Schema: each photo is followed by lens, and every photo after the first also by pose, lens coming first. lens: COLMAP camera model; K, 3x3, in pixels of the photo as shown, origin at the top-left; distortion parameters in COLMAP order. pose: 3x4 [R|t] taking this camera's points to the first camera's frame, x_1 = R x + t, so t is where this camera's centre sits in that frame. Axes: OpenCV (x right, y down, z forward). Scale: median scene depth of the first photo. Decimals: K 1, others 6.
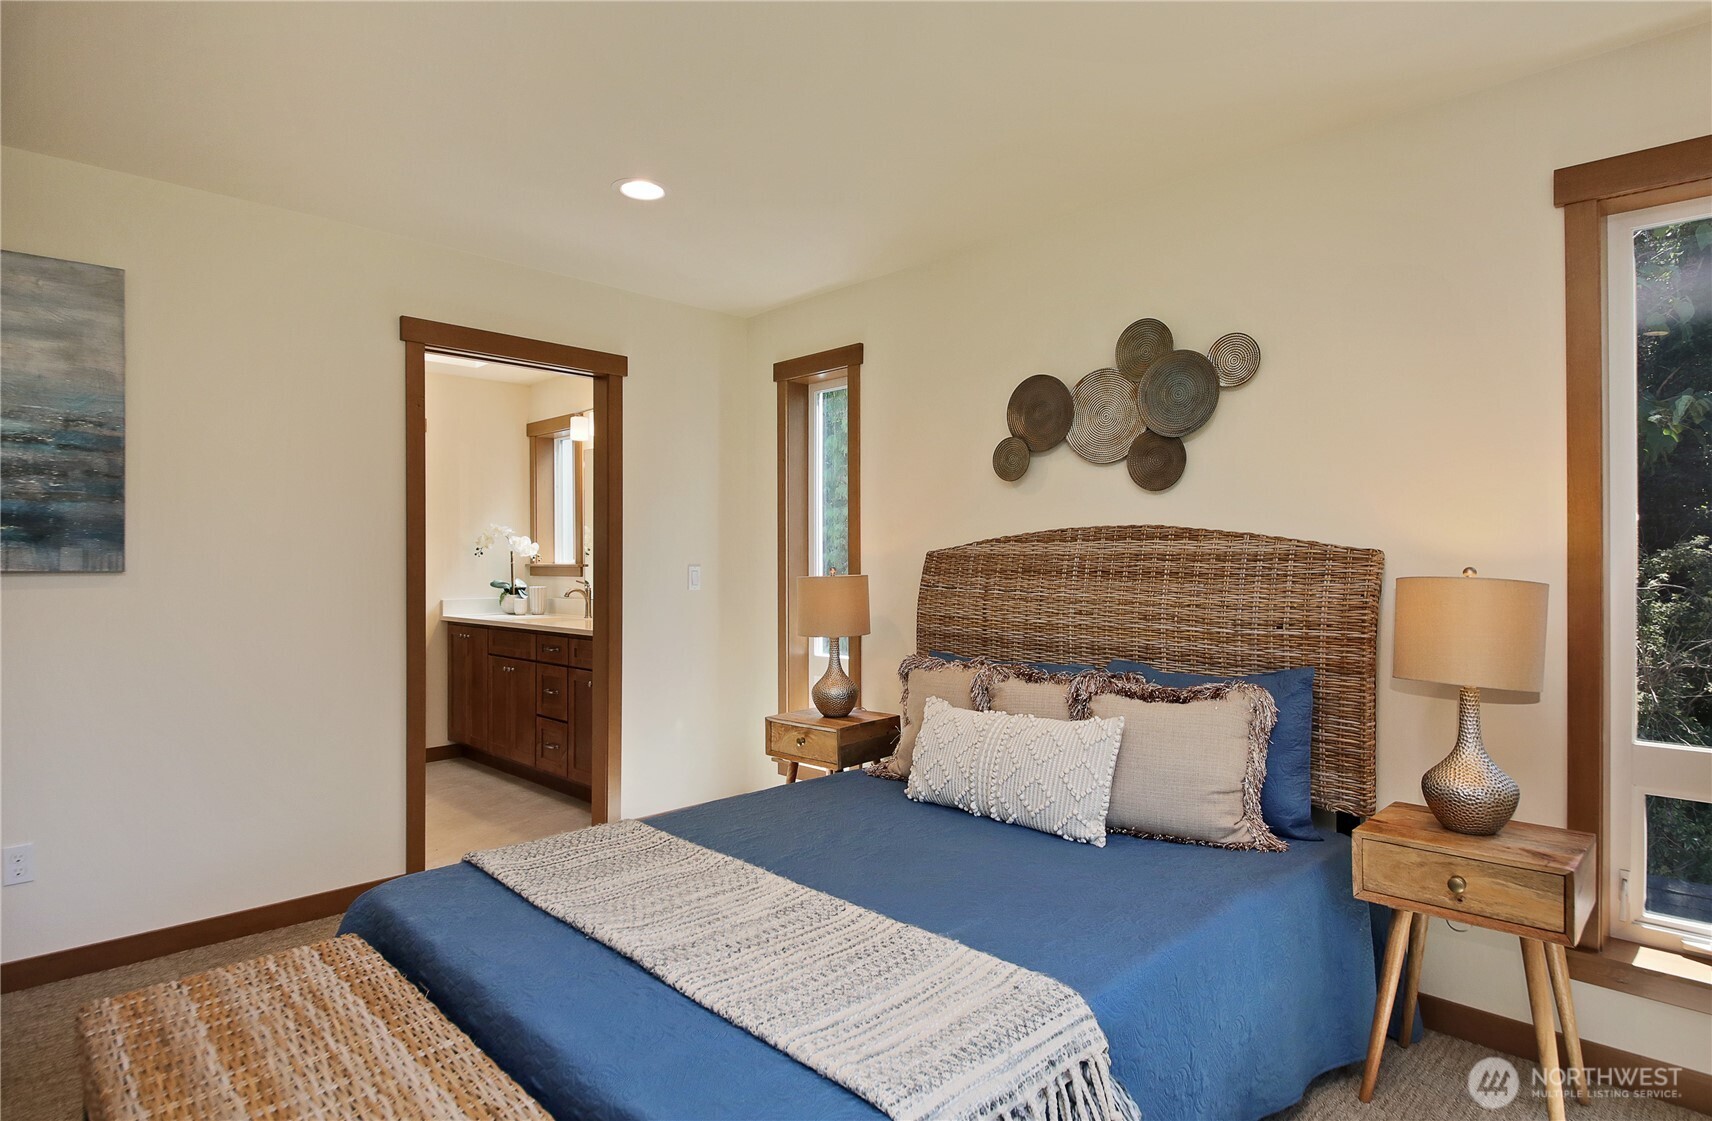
lens RADIAL K [[892.1, 0, 855.9], [0, 892.1, 563.5], [0, 0, 1]] dist [0.049215, 0.000302]
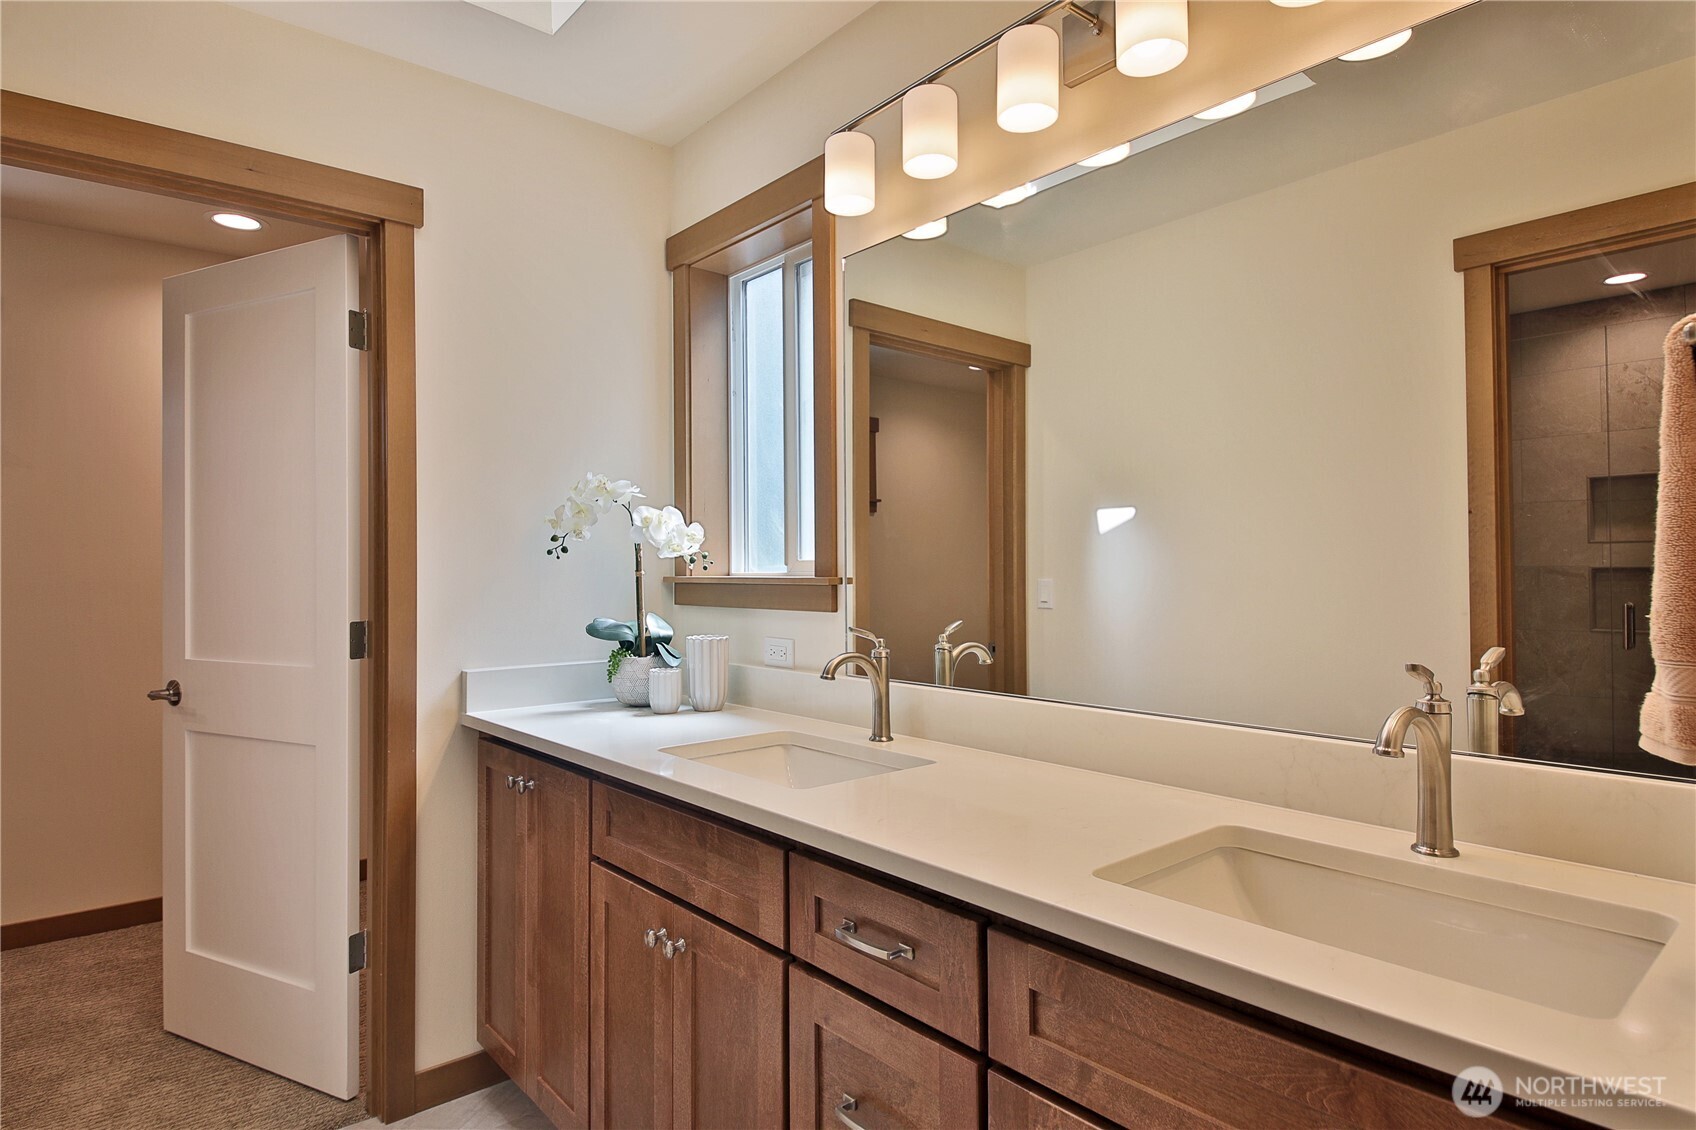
lens RADIAL K [[915.2, 0, 849.7], [0, 915.2, 560.9], [0, 0, 1]] dist [0.003999, 0.000200]
pose [[0.997563, -0.002417, -0.069729, -0.268160], [0.001351, 0.999882, -0.015332, -0.000129], [0.069757, 0.015201, 0.997448, 0.620823]]
